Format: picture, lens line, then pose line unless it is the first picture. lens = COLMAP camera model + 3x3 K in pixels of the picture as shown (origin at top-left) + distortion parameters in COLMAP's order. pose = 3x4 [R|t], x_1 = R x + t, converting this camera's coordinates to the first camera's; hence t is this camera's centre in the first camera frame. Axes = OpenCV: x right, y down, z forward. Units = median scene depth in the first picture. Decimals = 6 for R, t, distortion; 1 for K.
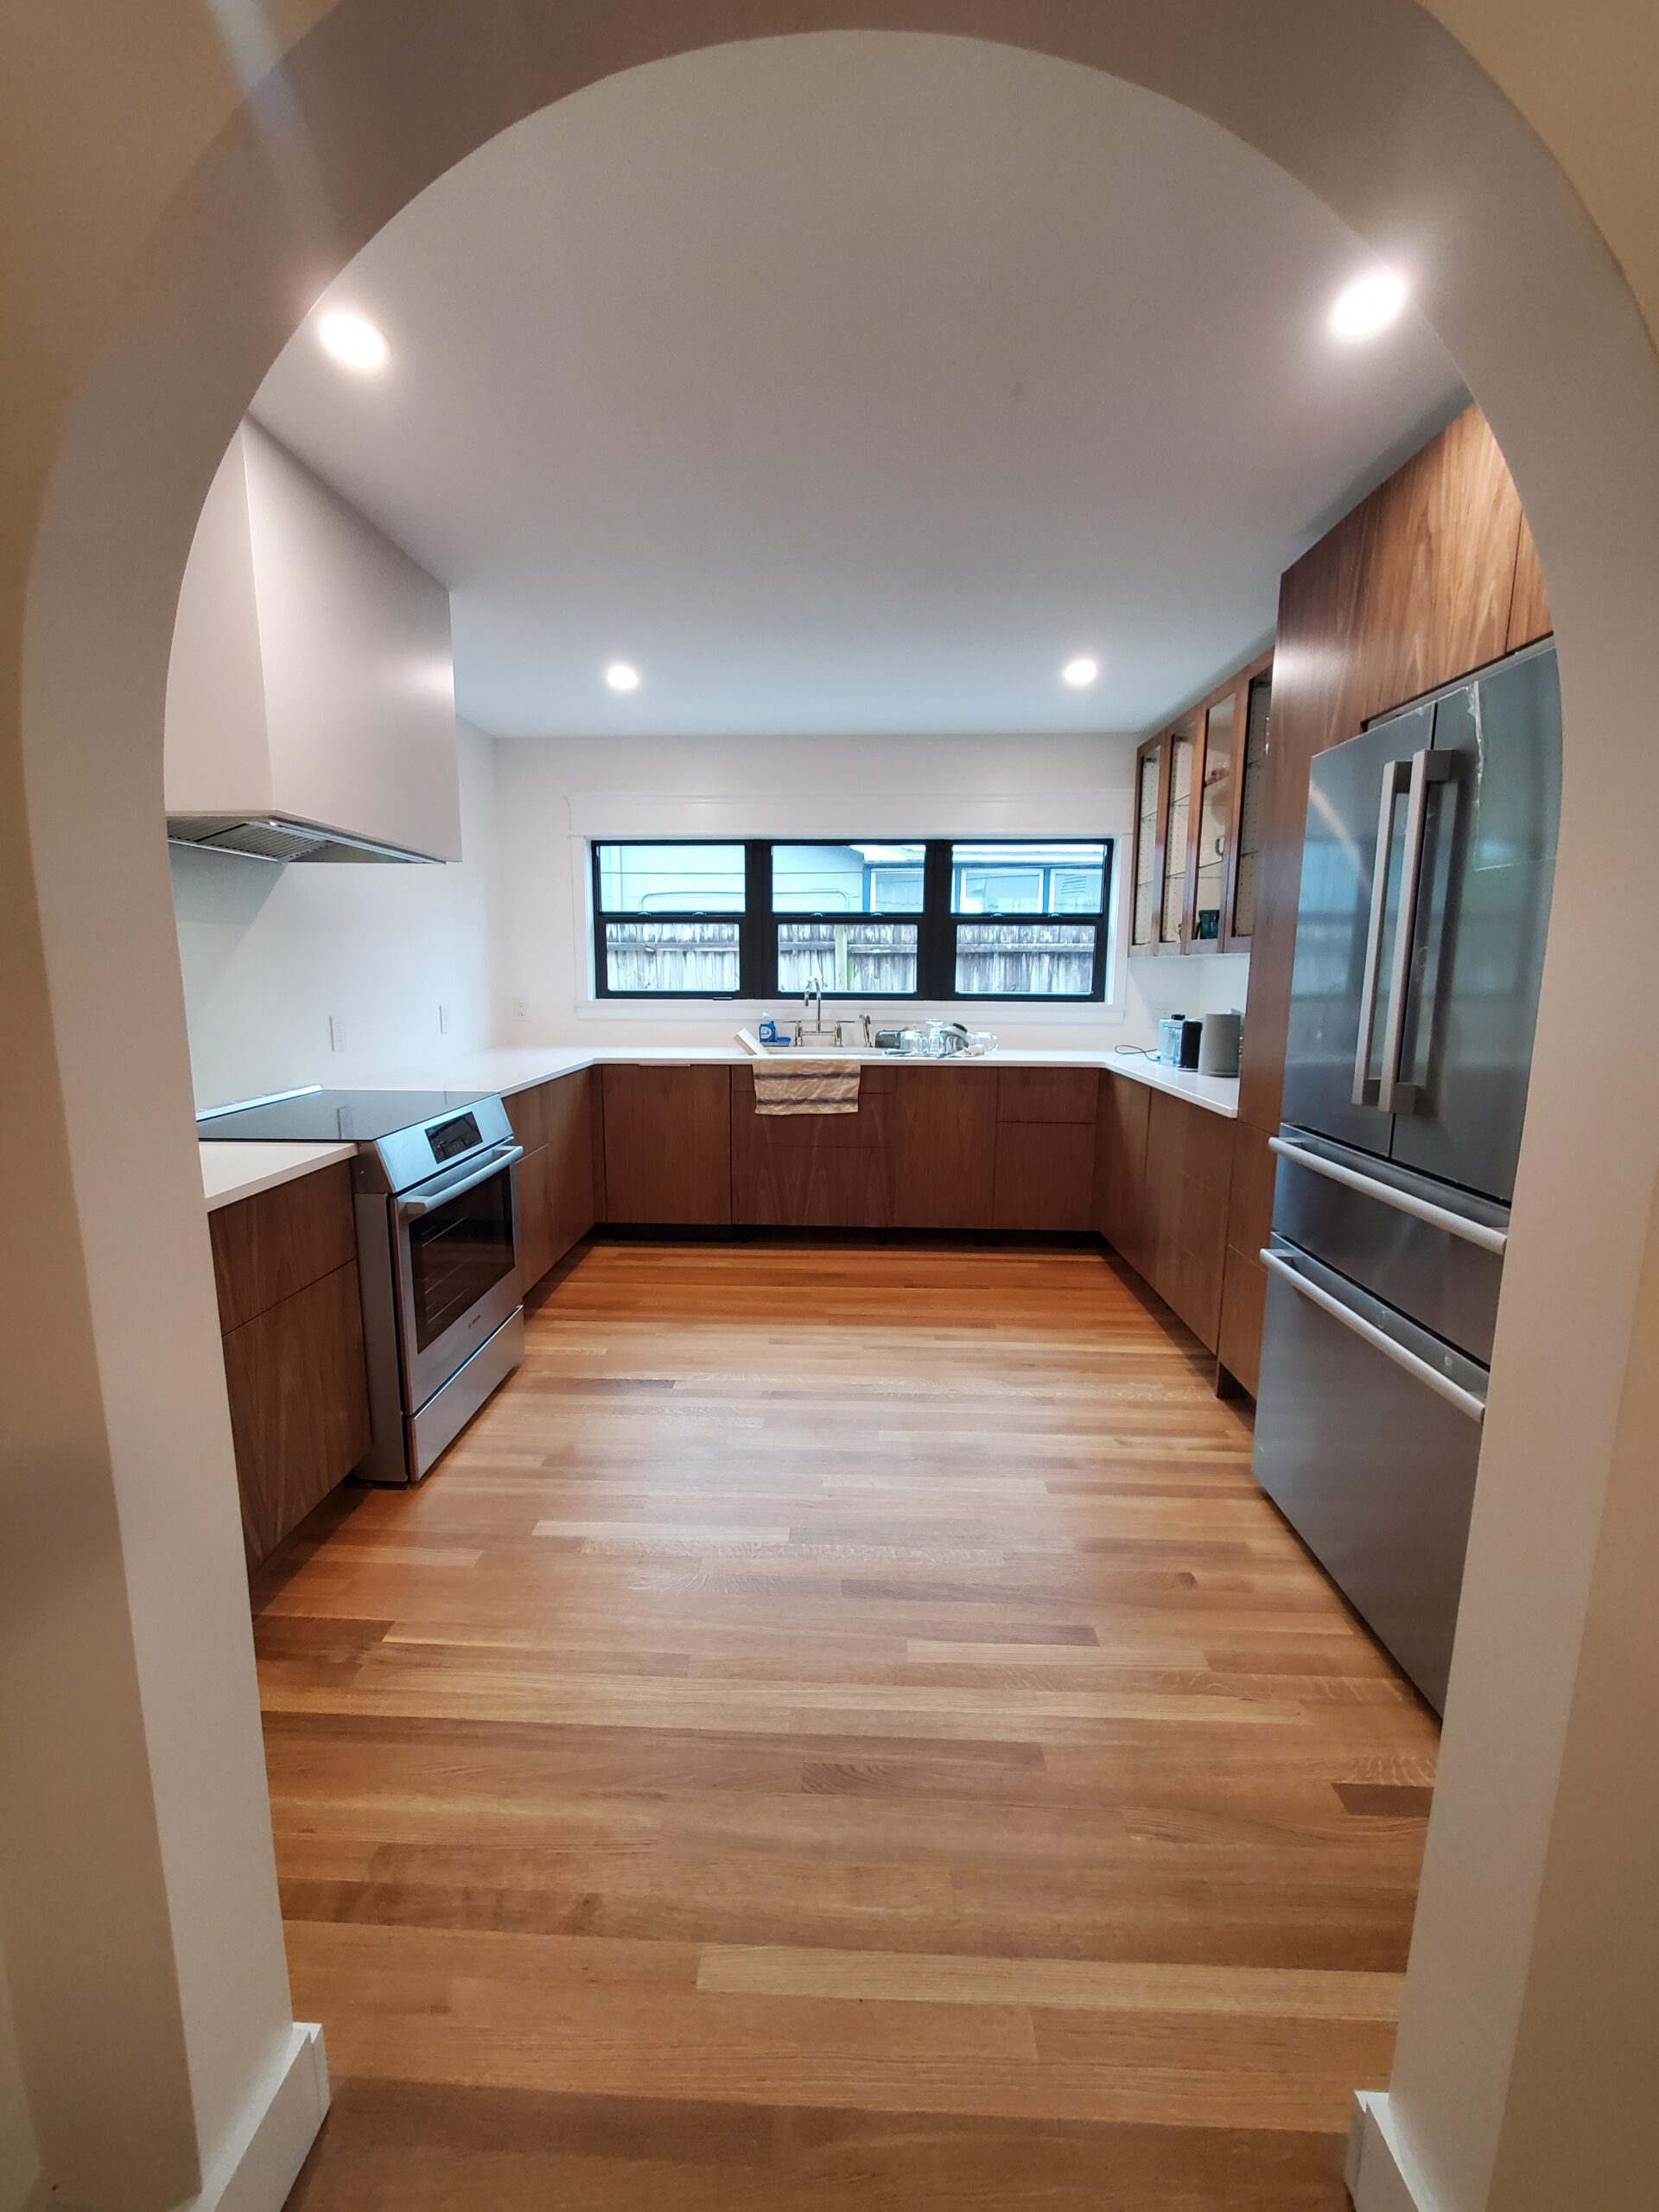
lens RADIAL K [[875.4, 0, 820.8], [0, 875.4, 1101.4], [0, 0, 1]] dist [-0.012453, 0.000521]
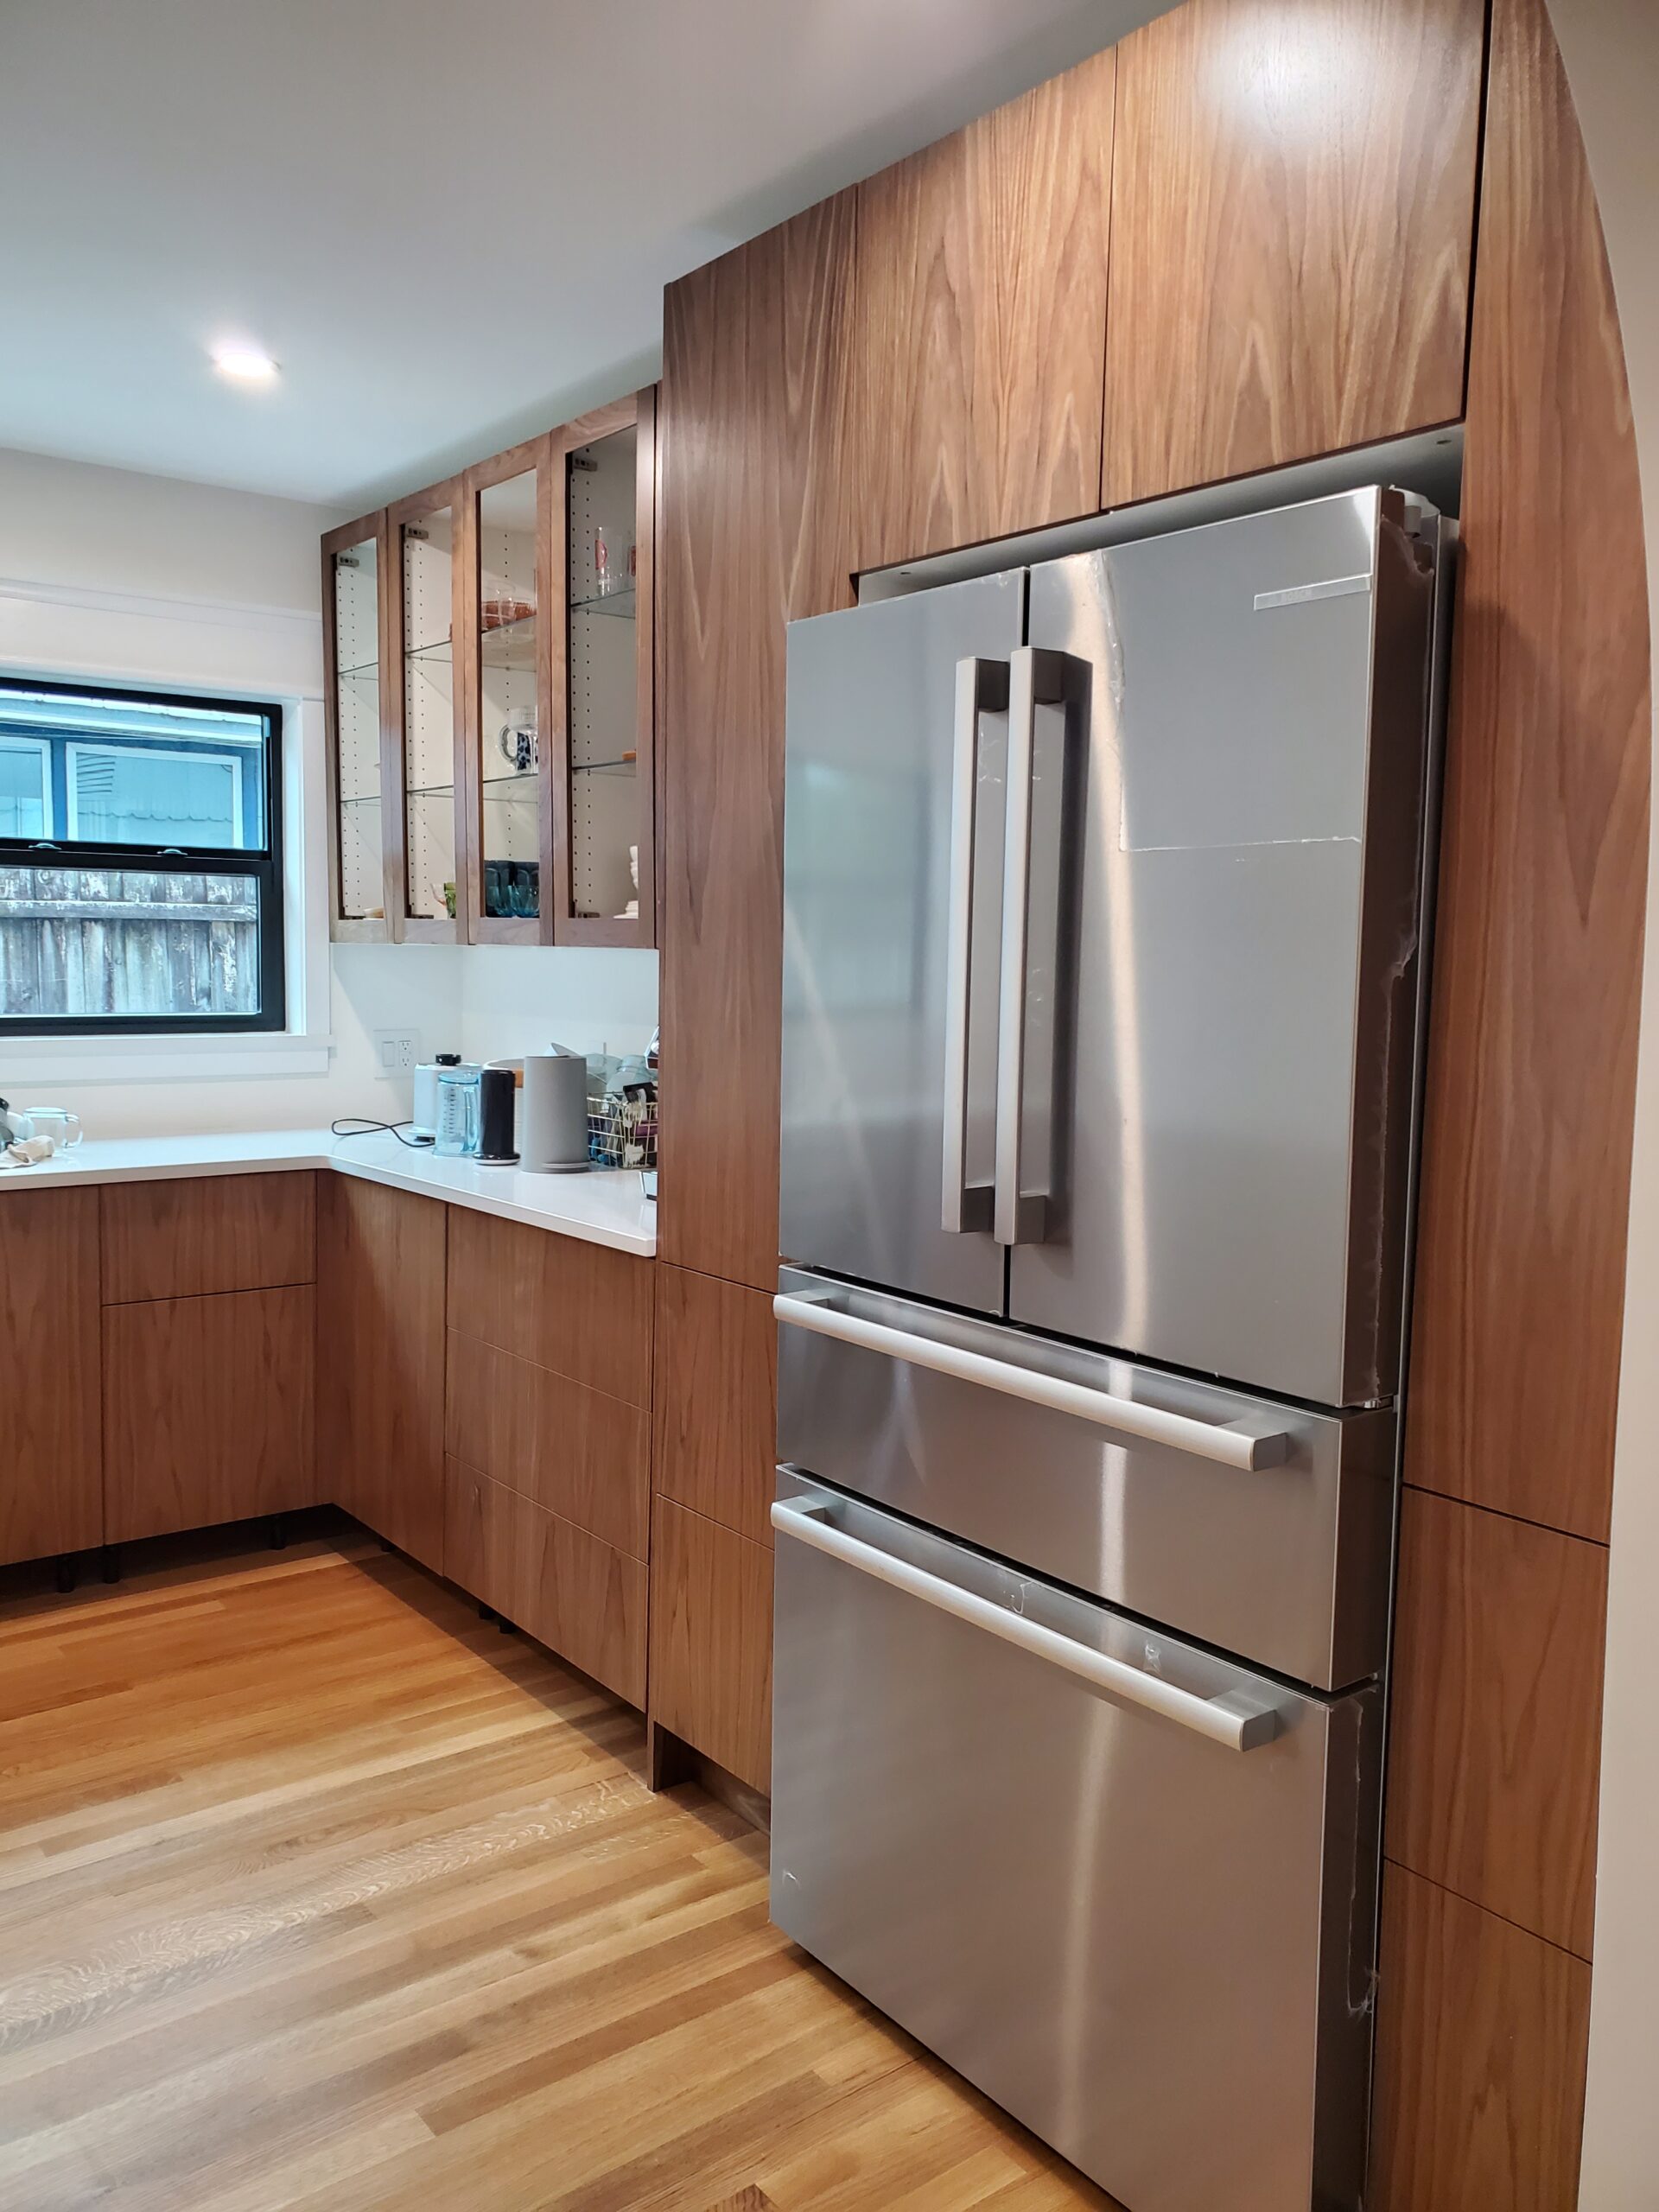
lens RADIAL K [[1699.1, 0, 823.1], [0, 1699.1, 1089.4], [0, 0, 1]] dist [0.018896, 0.004931]
pose [[0.759915, -0.044503, 0.648497, -0.081575], [0.084881, 0.995905, -0.031121, -0.028461], [-0.644456, 0.078695, 0.760581, 0.085059]]
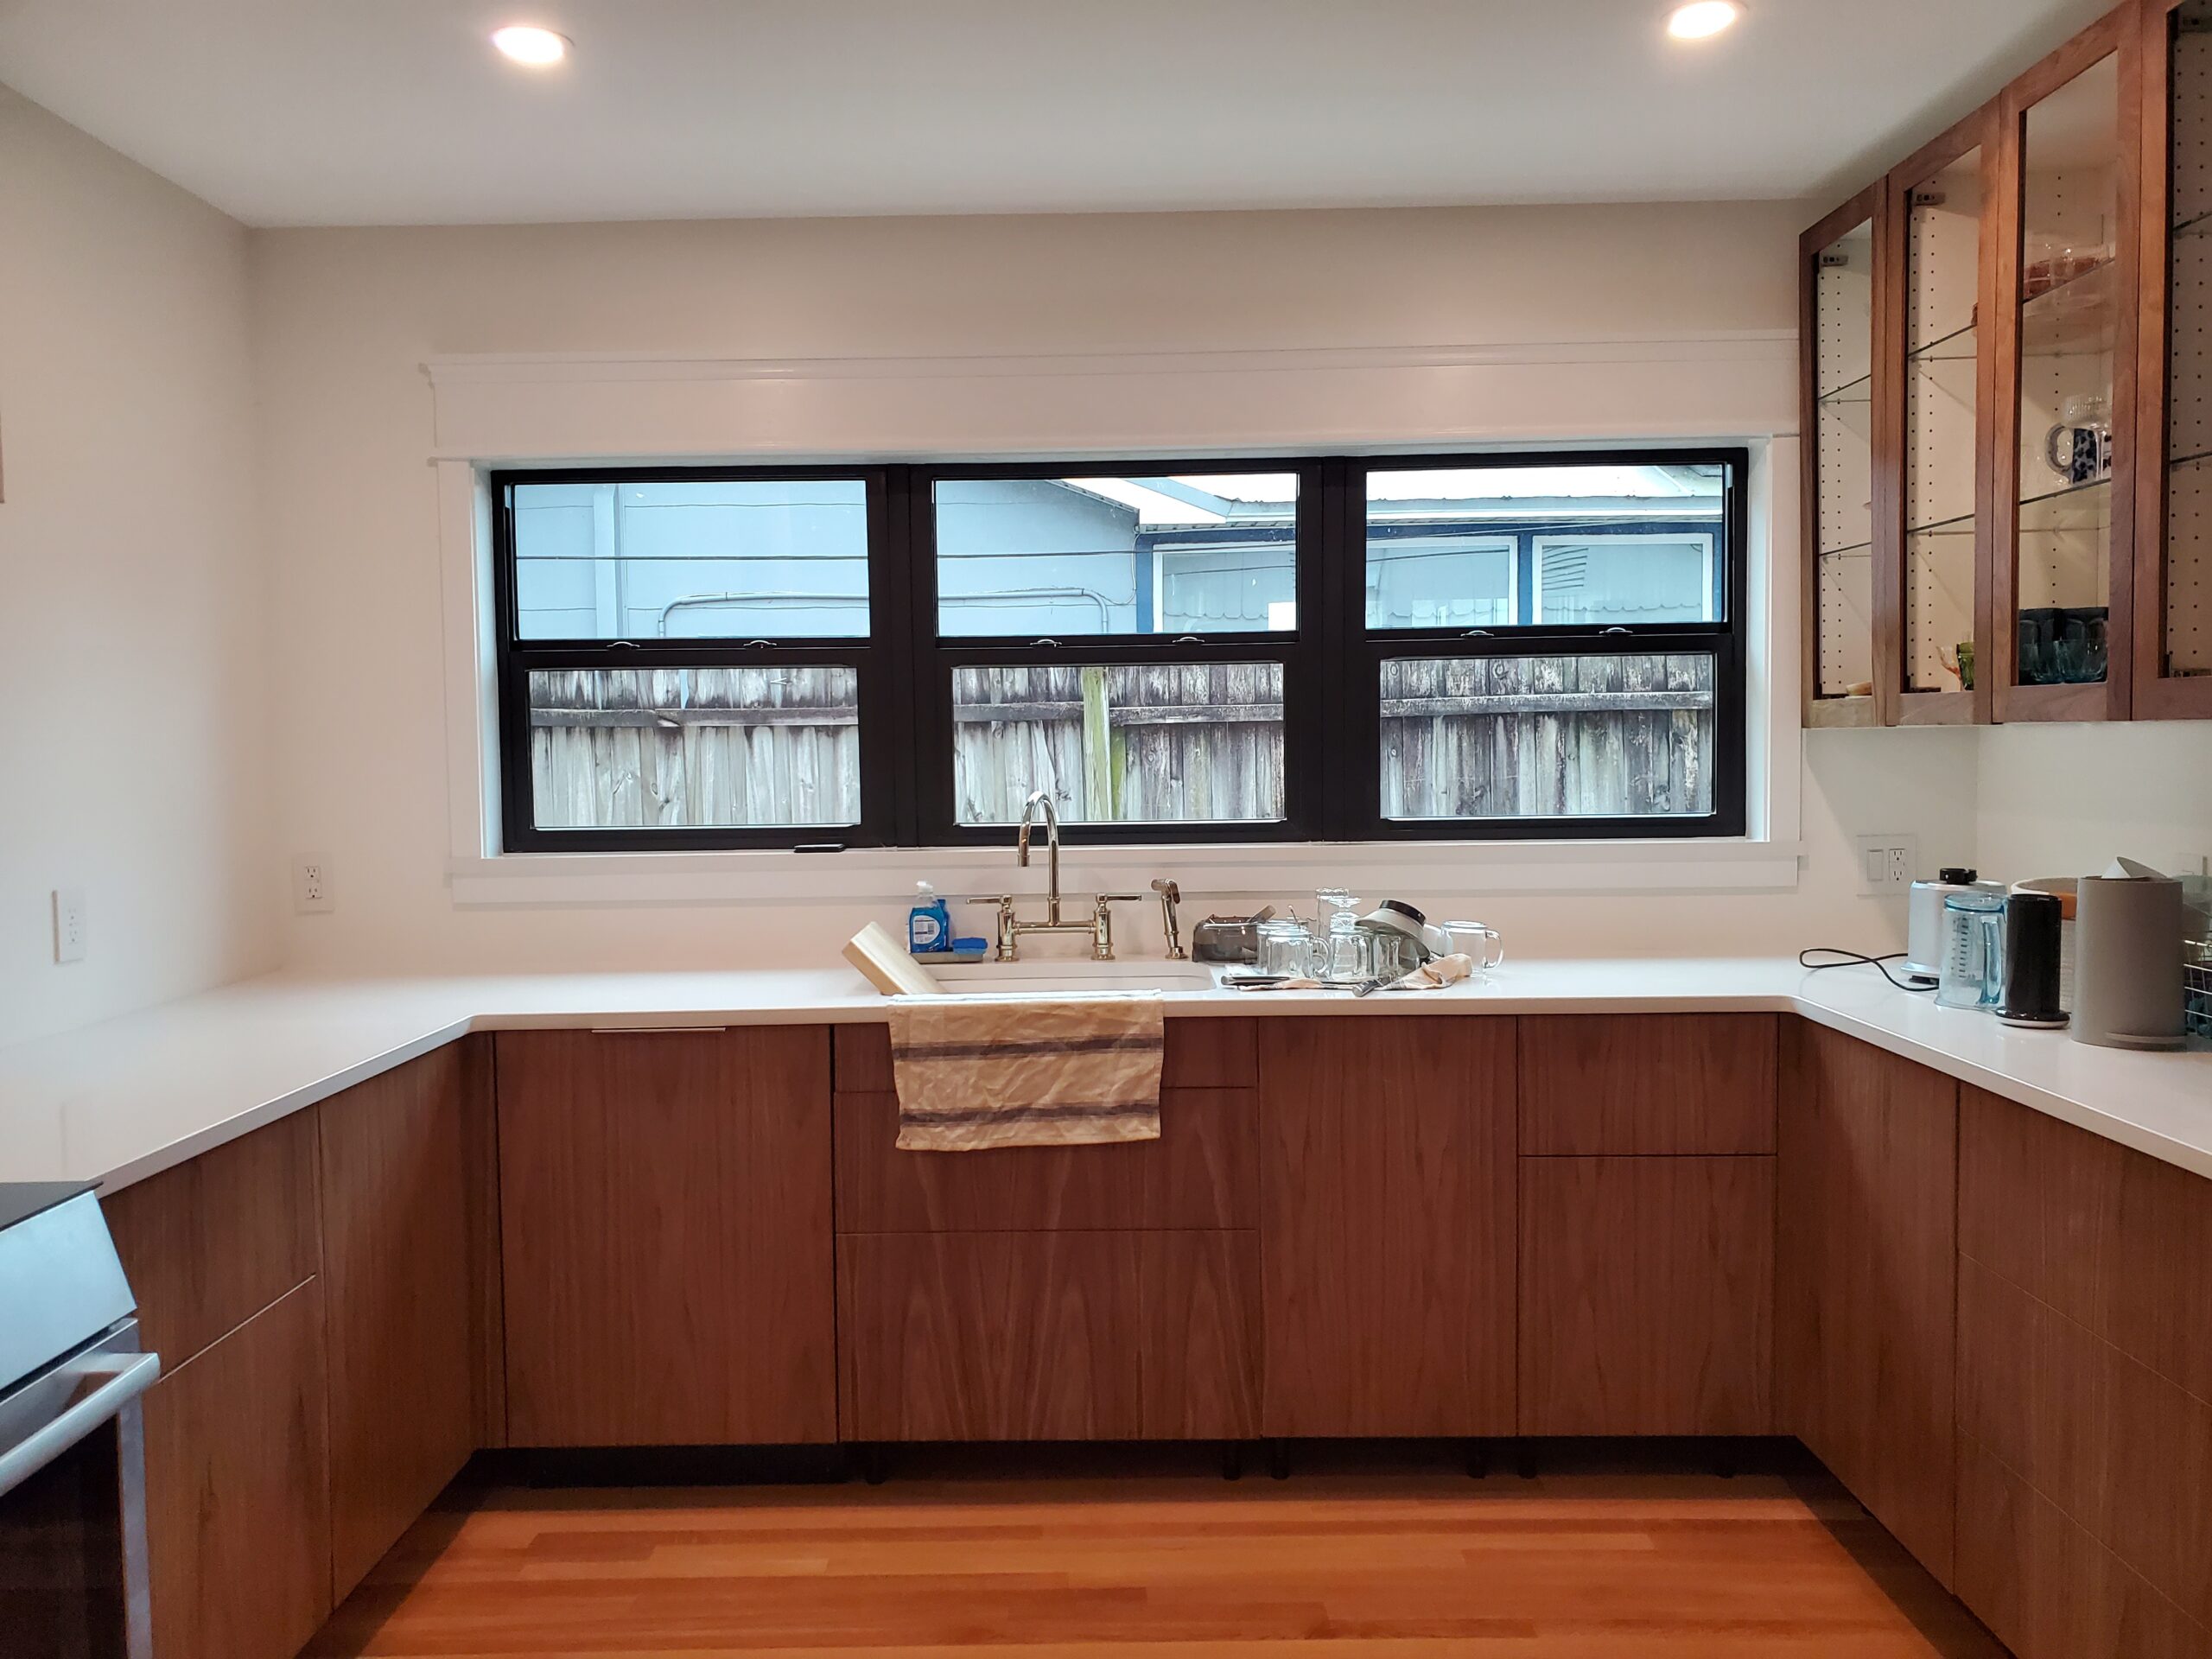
lens RADIAL K [[1699.1, 0, 1091.2], [0, 1699.1, 832.6], [0, 0, 1]] dist [0.018896, 0.004931]
pose [[0.999463, -0.020533, 0.025547, -0.005173], [0.022935, 0.994965, -0.097566, -0.050446], [-0.023415, 0.098100, 0.994901, 0.237801]]
